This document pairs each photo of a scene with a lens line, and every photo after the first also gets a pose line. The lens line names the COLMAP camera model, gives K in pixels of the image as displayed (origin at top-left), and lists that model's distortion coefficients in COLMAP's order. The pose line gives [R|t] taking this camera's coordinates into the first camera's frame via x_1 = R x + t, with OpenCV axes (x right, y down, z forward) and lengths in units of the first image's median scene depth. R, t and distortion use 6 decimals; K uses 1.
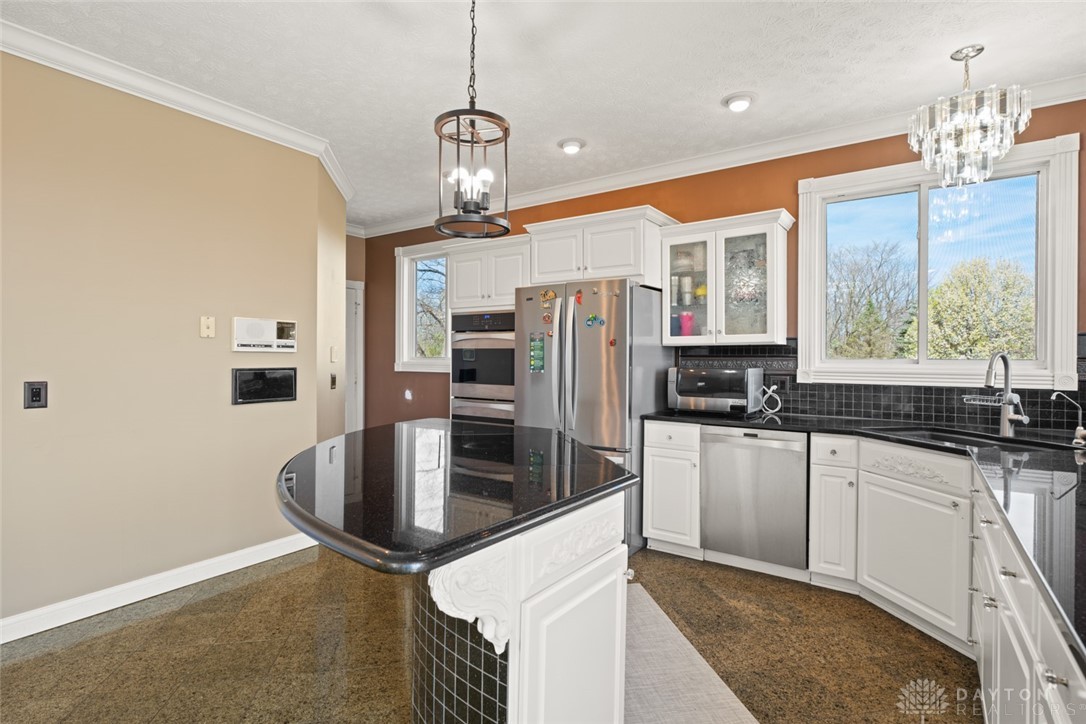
lens RADIAL K [[540.2, 0, 544.7], [0, 540.2, 357.7], [0, 0, 1]] dist [0.001365, 0.000331]
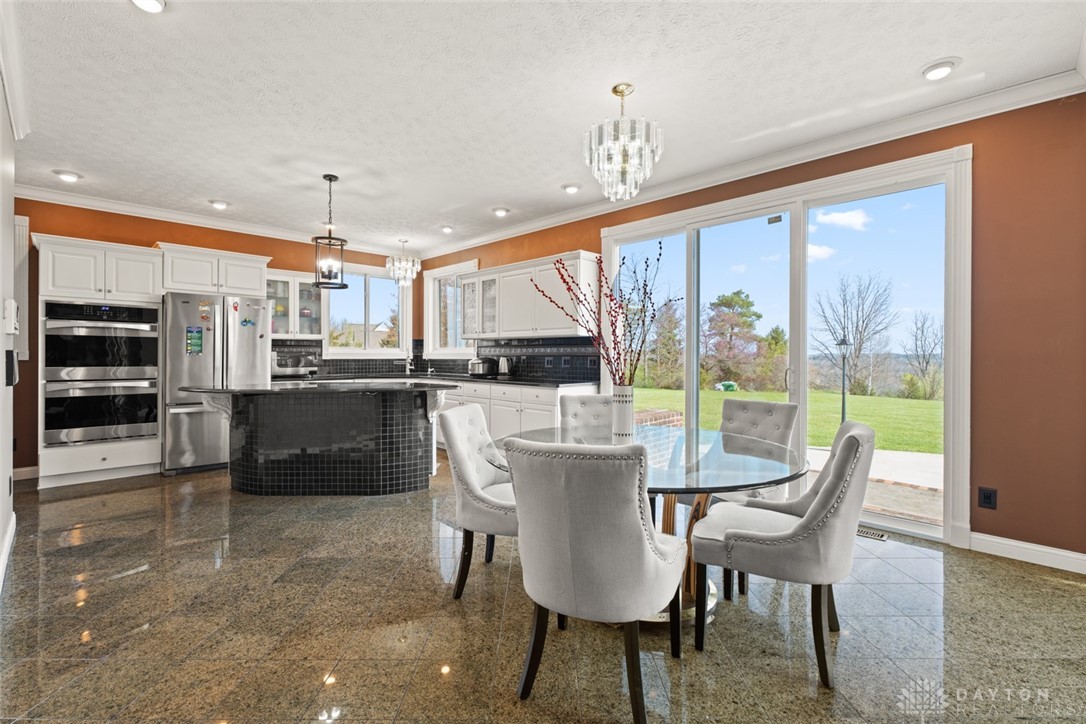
lens RADIAL K [[480.1, 0, 545.2], [0, 480.1, 357.4], [0, 0, 1]] dist [0.000930, -0.000062]
pose [[0.168890, -0.008833, 0.985595, -1.102003], [0.001376, 0.999961, 0.008726, 0.023682], [-0.985634, -0.000117, 0.168896, -0.113047]]
